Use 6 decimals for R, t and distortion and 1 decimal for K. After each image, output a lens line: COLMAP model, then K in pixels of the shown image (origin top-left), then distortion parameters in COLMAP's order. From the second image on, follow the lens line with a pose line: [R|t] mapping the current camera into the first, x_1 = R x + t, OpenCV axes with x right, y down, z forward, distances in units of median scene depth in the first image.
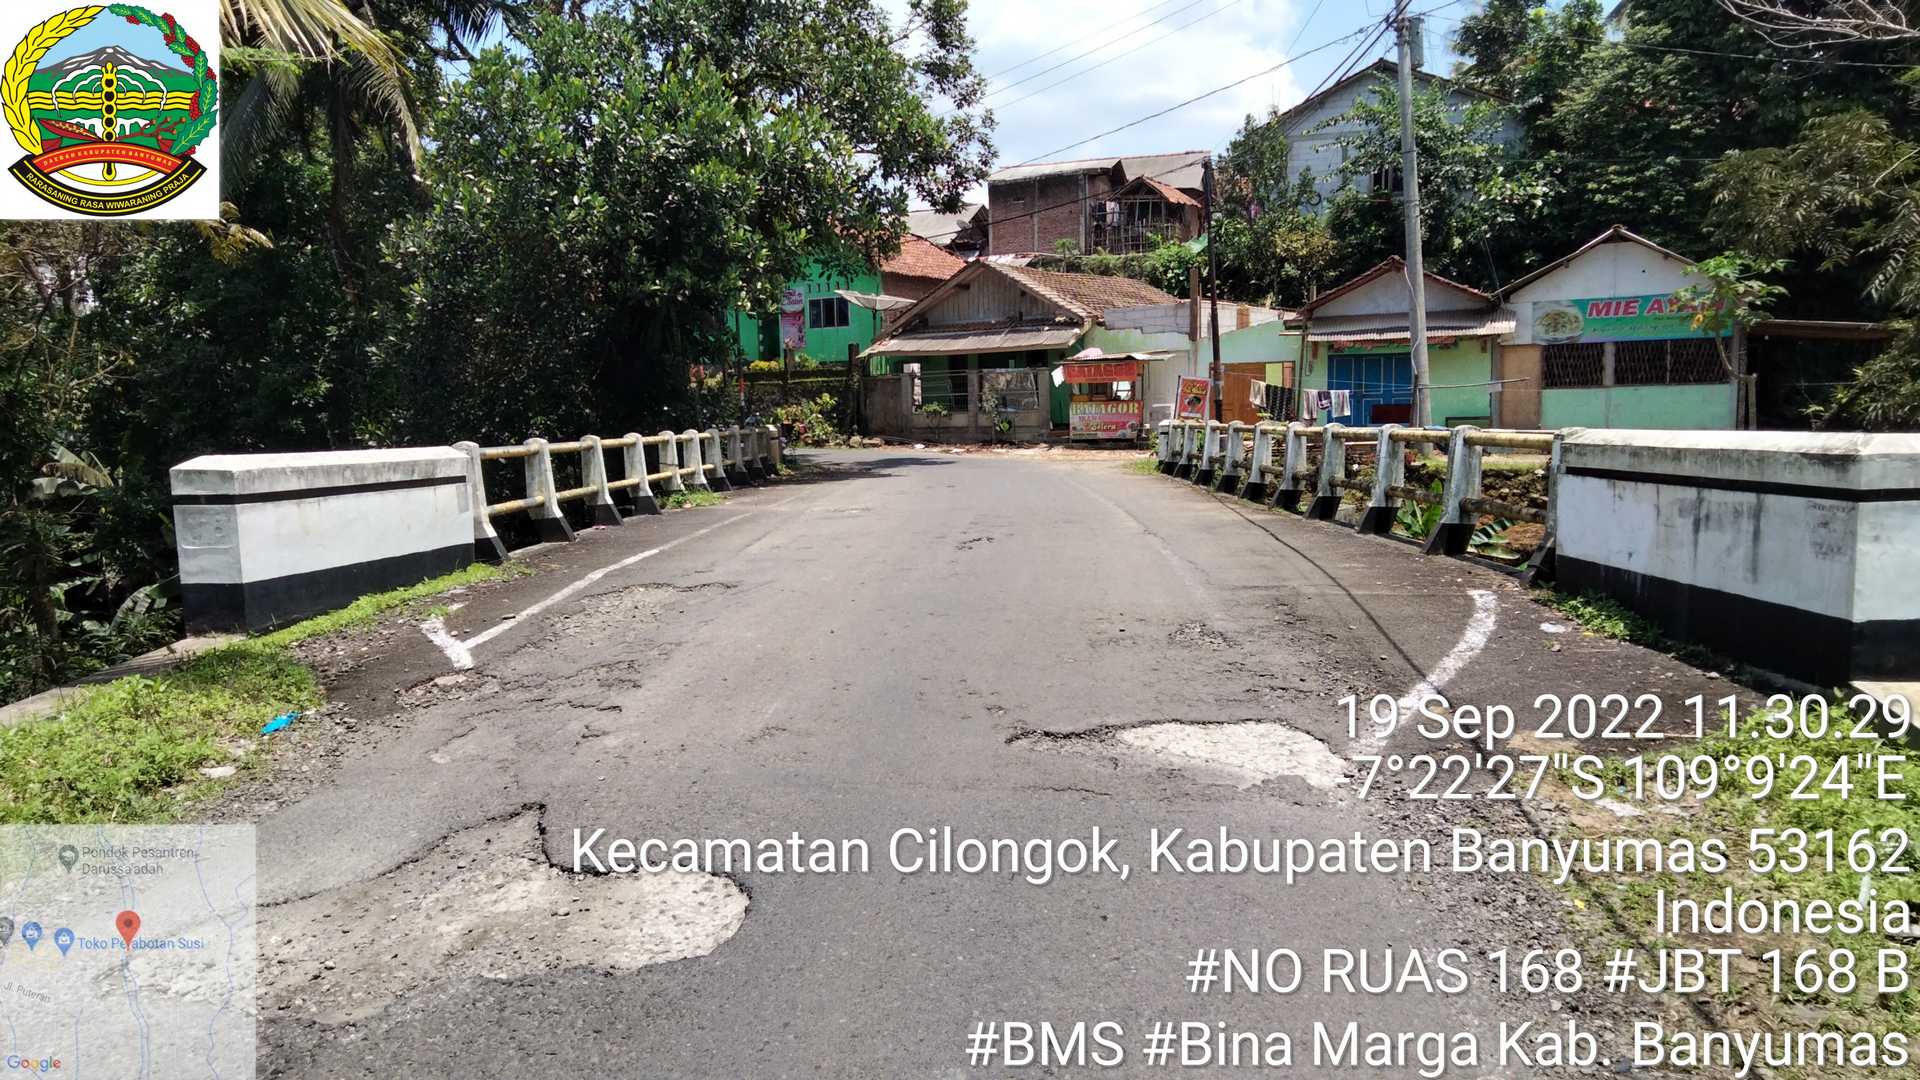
lens RADIAL K [[1393.6, 0, 923.2], [0, 1393.6, 560.7], [0, 0, 1]] dist [0.014560, -0.000555]
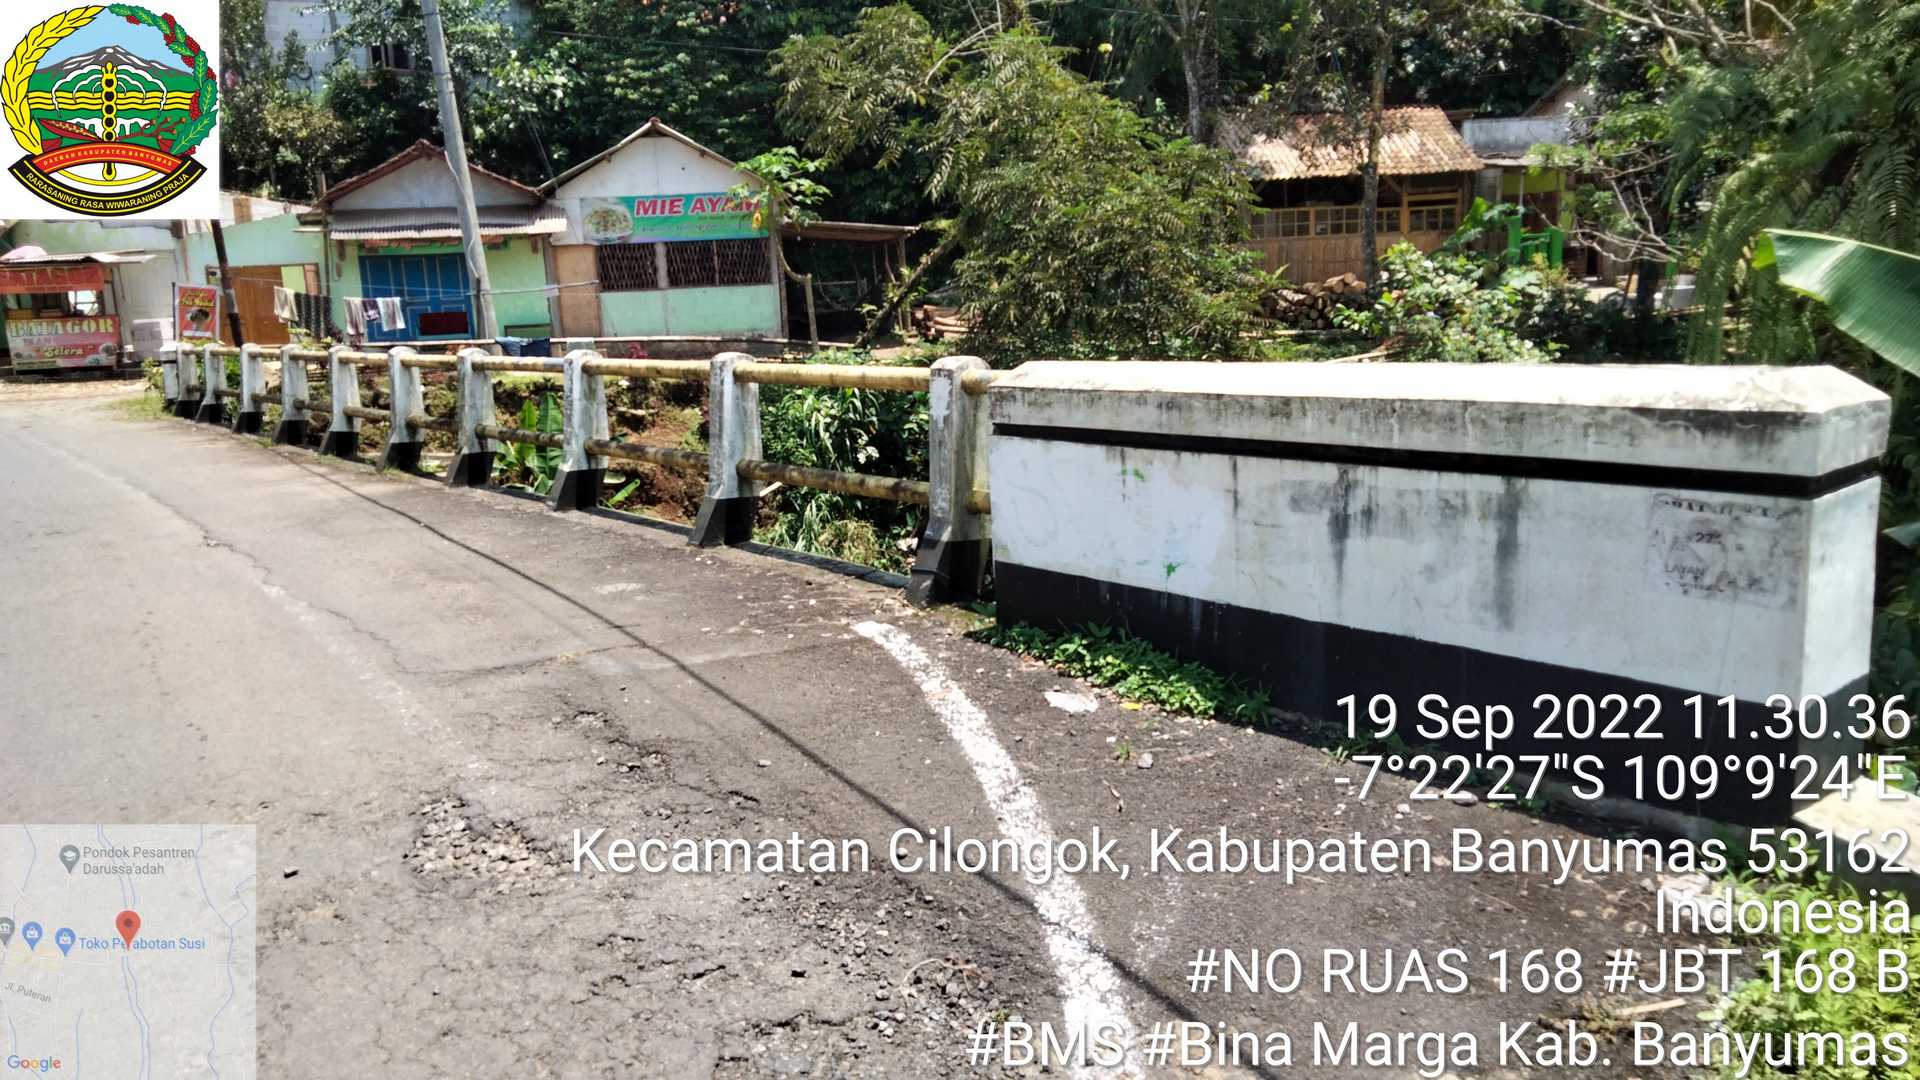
lens RADIAL K [[1393.6, 0, 923.2], [0, 1393.6, 560.7], [0, 0, 1]] dist [0.014560, -0.000555]
pose [[0.776996, -0.137462, 0.614313, 0.009546], [0.096170, 0.990332, 0.099964, -0.016937], [-0.622116, -0.018593, 0.782705, 0.125577]]
